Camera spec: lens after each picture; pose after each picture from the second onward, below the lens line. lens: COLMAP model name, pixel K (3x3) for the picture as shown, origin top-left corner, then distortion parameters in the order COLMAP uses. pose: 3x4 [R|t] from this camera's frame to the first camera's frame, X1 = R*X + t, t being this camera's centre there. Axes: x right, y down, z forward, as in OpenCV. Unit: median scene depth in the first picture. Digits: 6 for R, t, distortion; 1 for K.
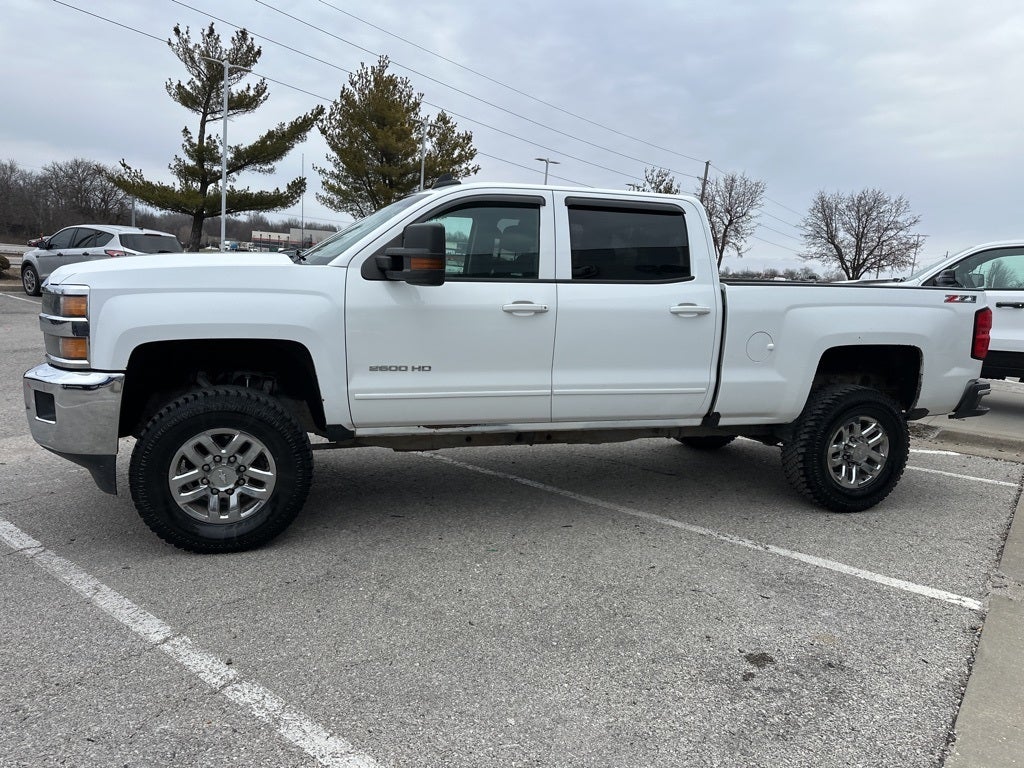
lens RADIAL K [[711.9, 0, 509.3], [0, 711.9, 389.0], [0, 0, 1]] dist [0.042255, -0.045182]
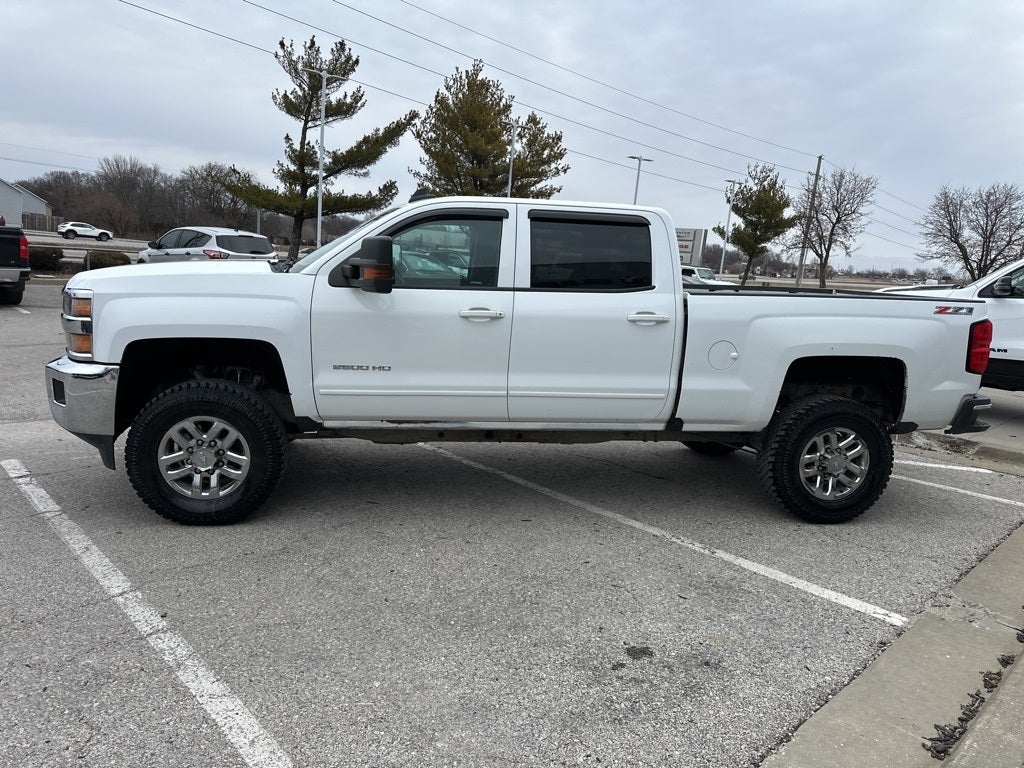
lens RADIAL K [[710.3, 0, 509.1], [0, 710.3, 388.0], [0, 0, 1]] dist [0.060448, -0.074746]
pose [[0.989209, 0.030607, -0.143279, 0.180028], [-0.030316, 0.999531, 0.004209, -0.006782], [0.143341, 0.000180, 0.989673, -0.043838]]
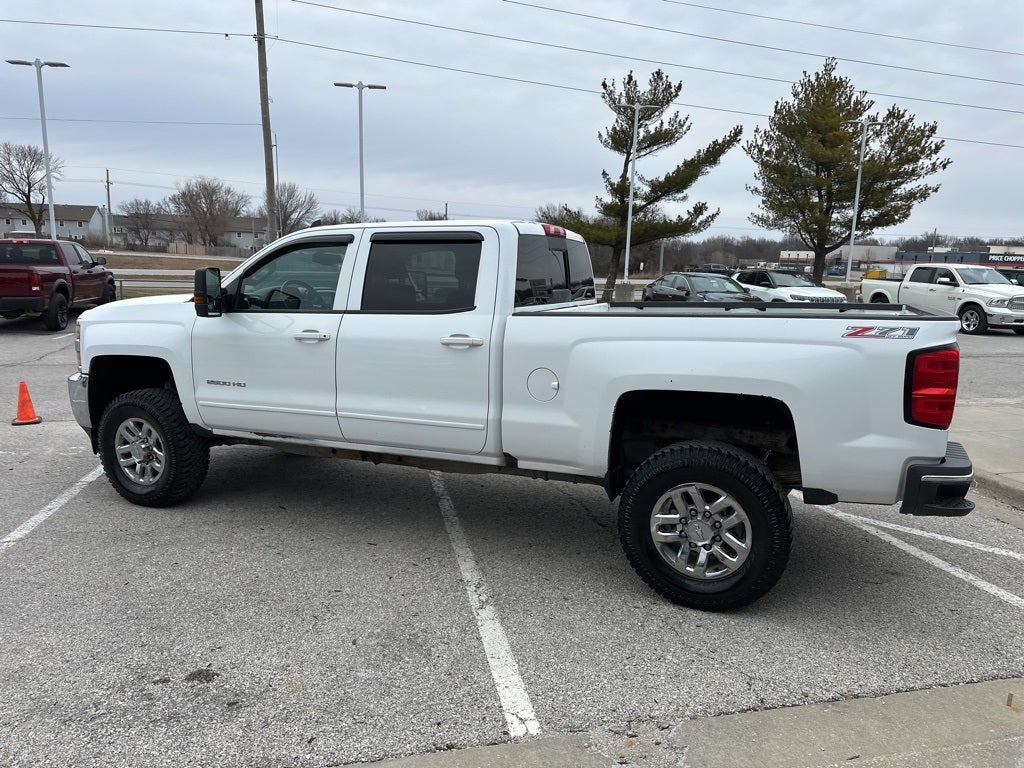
lens RADIAL K [[710.1, 0, 510.0], [0, 710.1, 393.8], [0, 0, 1]] dist [0.055795, -0.064417]
pose [[0.761907, 0.066207, -0.644293, 0.807585], [-0.079817, 0.996777, 0.008040, -0.047038], [0.642749, 0.045300, 0.764736, 0.282628]]
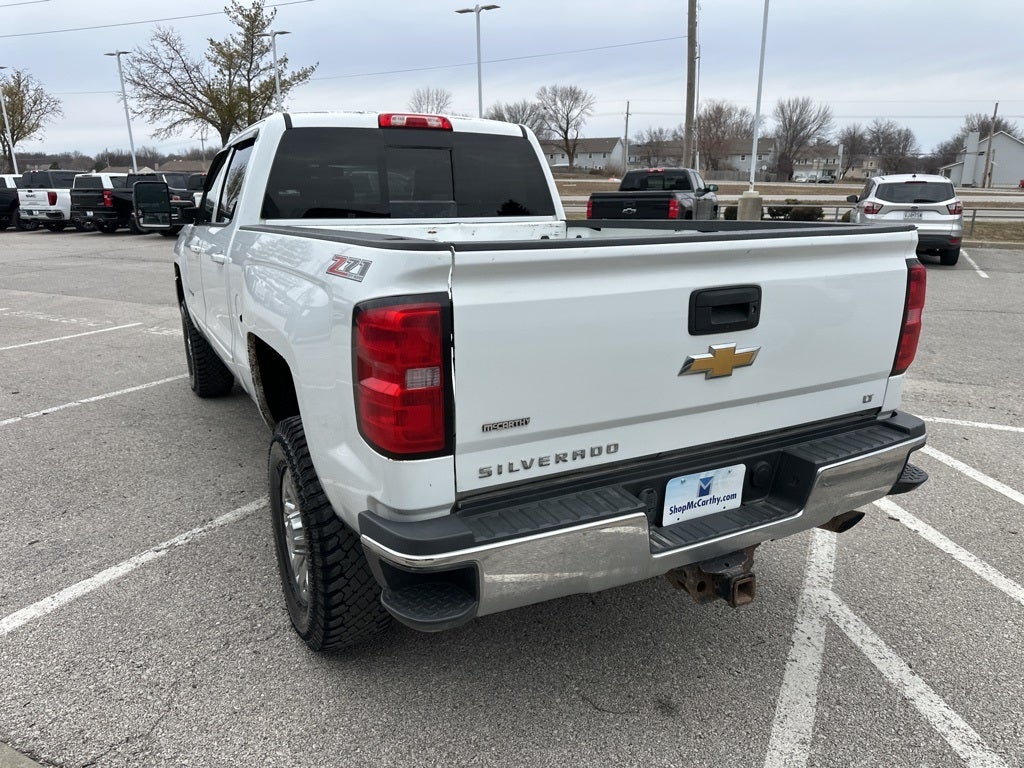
lens RADIAL K [[711.9, 0, 509.3], [0, 711.9, 389.0], [0, 0, 1]] dist [0.042255, -0.045182]
pose [[0.194341, 0.206962, -0.958853, 1.020492], [-0.149350, 0.972336, 0.179602, -0.143957], [0.969498, 0.108301, 0.219875, 1.018948]]
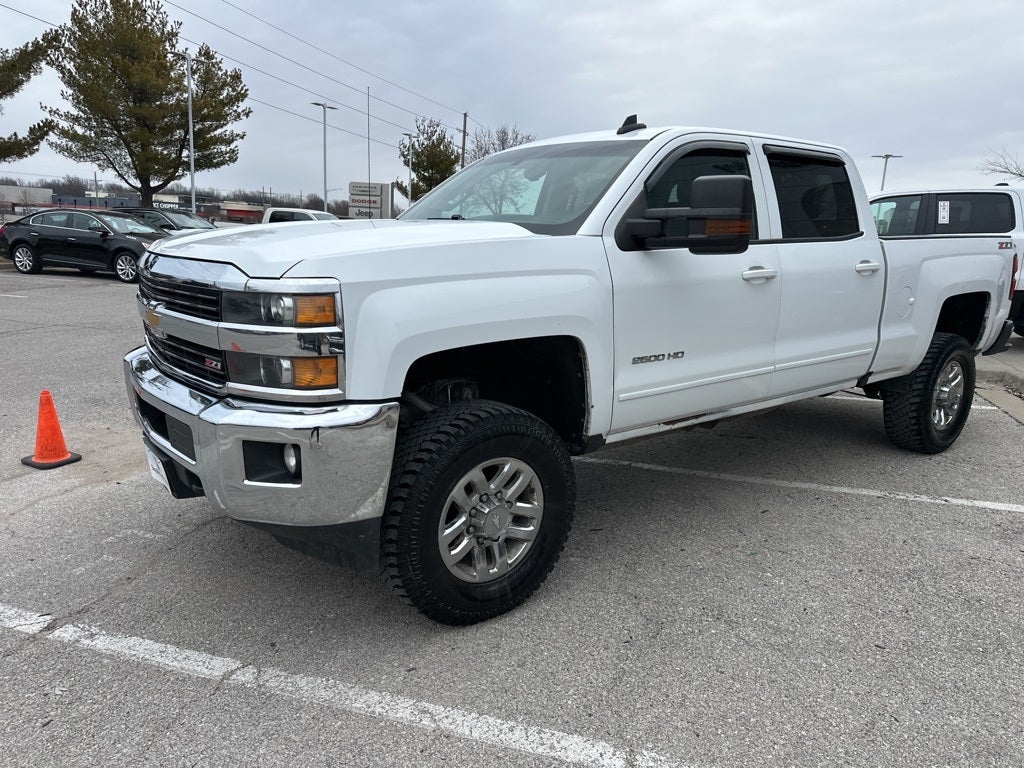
lens RADIAL K [[711.0, 0, 508.5], [0, 711.0, 398.6], [0, 0, 1]] dist [0.040016, -0.043182]
pose [[0.938994, -0.106939, 0.326886, -0.462215], [0.082248, 0.992676, 0.088488, -0.053703], [-0.333954, -0.056204, 0.940912, 0.221472]]
